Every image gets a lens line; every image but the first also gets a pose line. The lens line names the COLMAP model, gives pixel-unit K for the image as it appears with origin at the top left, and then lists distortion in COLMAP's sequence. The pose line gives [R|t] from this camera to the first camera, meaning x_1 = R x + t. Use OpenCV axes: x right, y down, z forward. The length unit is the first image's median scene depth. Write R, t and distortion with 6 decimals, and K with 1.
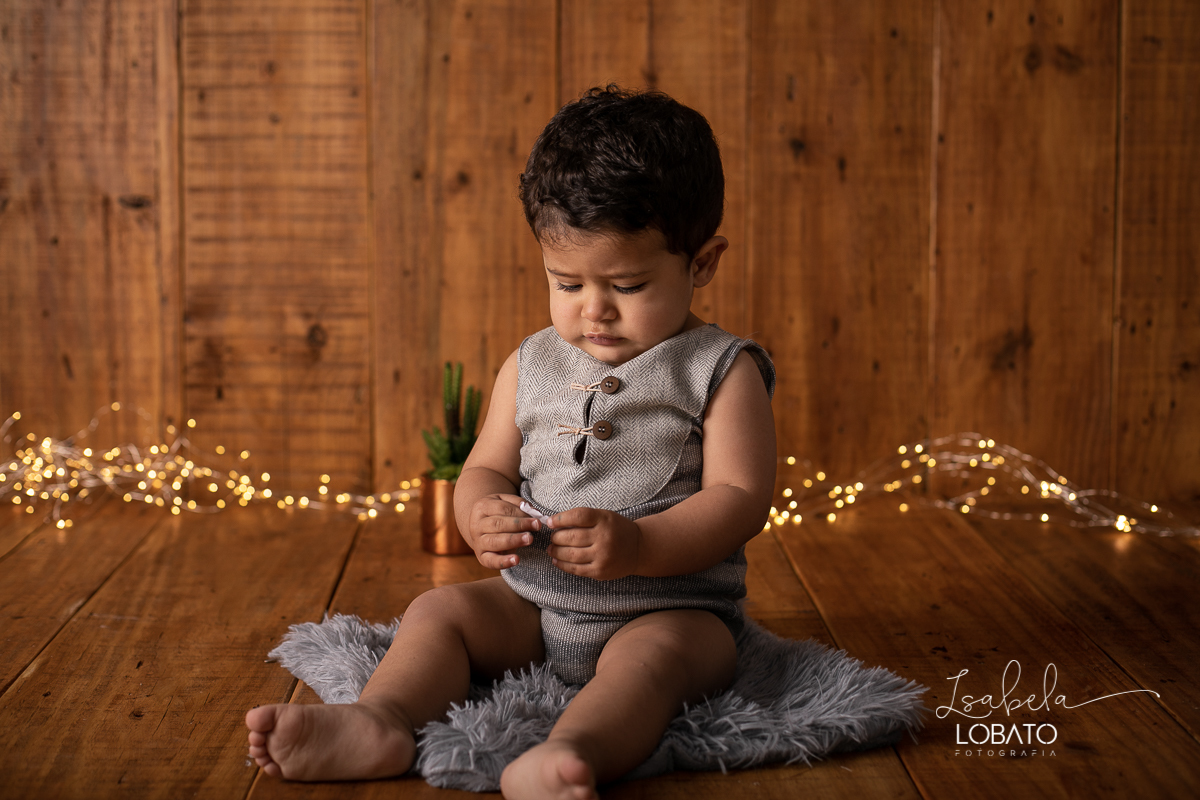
lens RADIAL K [[1912.1, 0, 607.3], [0, 1912.1, 354.2], [0, 0, 1]] dist [-0.113413, 0.000000]
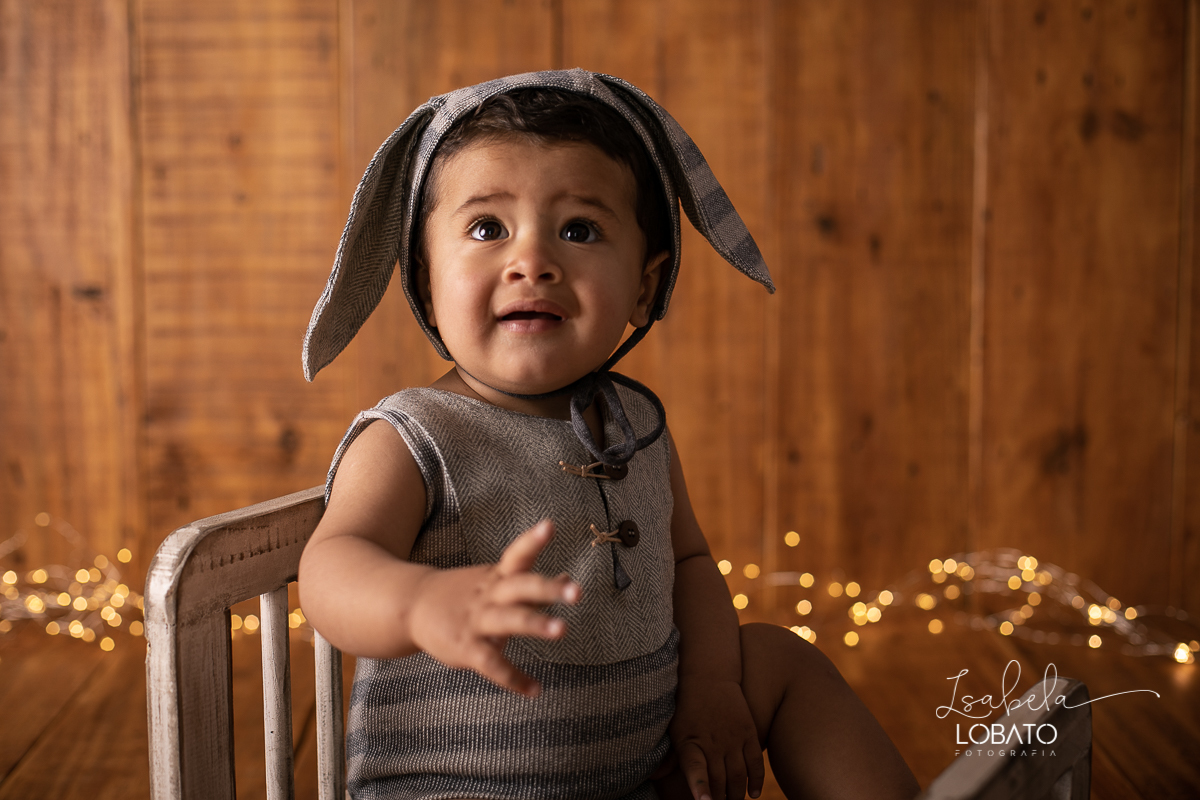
lens RADIAL K [[1799.5, 0, 616.7], [0, 1799.5, 396.0], [0, 0, 1]] dist [-0.105655, 0.000000]
pose [[0.999868, -0.004021, -0.015749, 0.015071], [0.004341, 0.999783, 0.020367, -0.046516], [0.015663, -0.020433, 0.999669, 0.157171]]
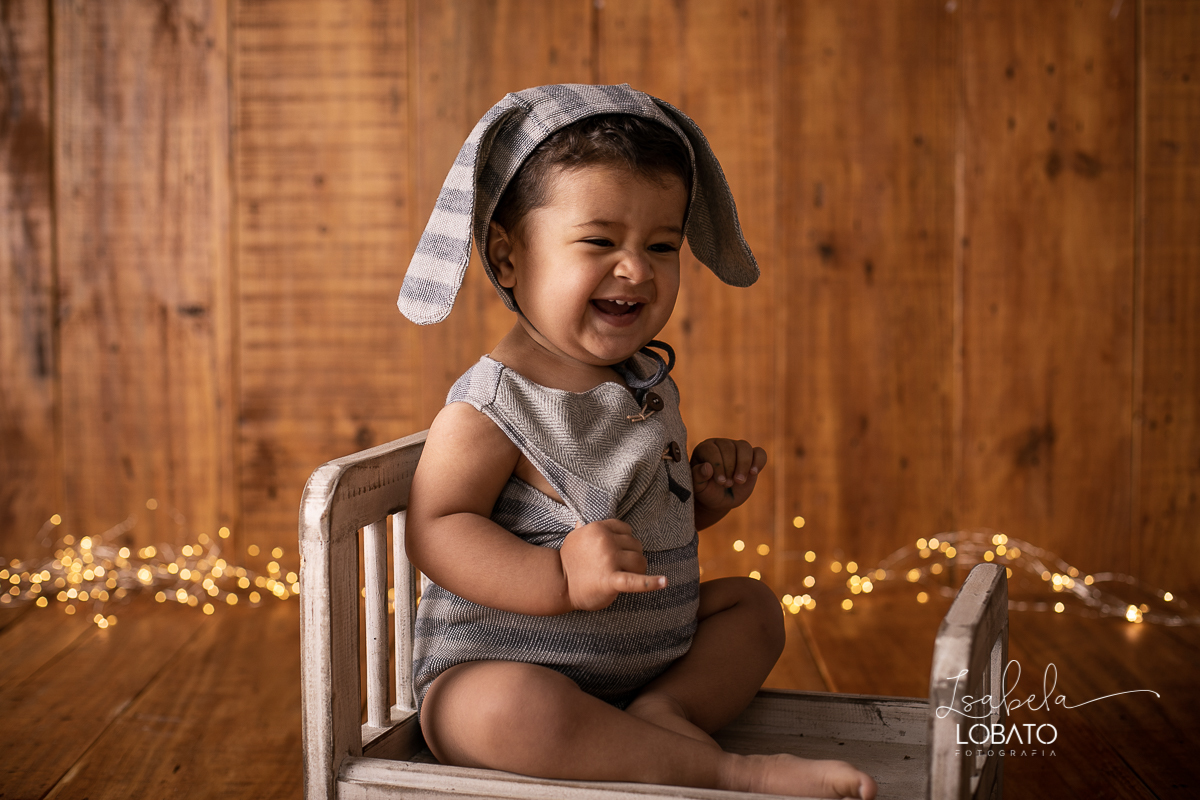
lens RADIAL K [[1799.5, 0, 615.2], [0, 1799.5, 399.1], [0, 0, 1]] dist [-0.105655, 0.000000]
pose [[0.999451, -0.006285, -0.032520, 0.016697], [0.005799, 0.999871, -0.015008, -0.014662], [0.032610, 0.014811, 0.999358, 0.022258]]
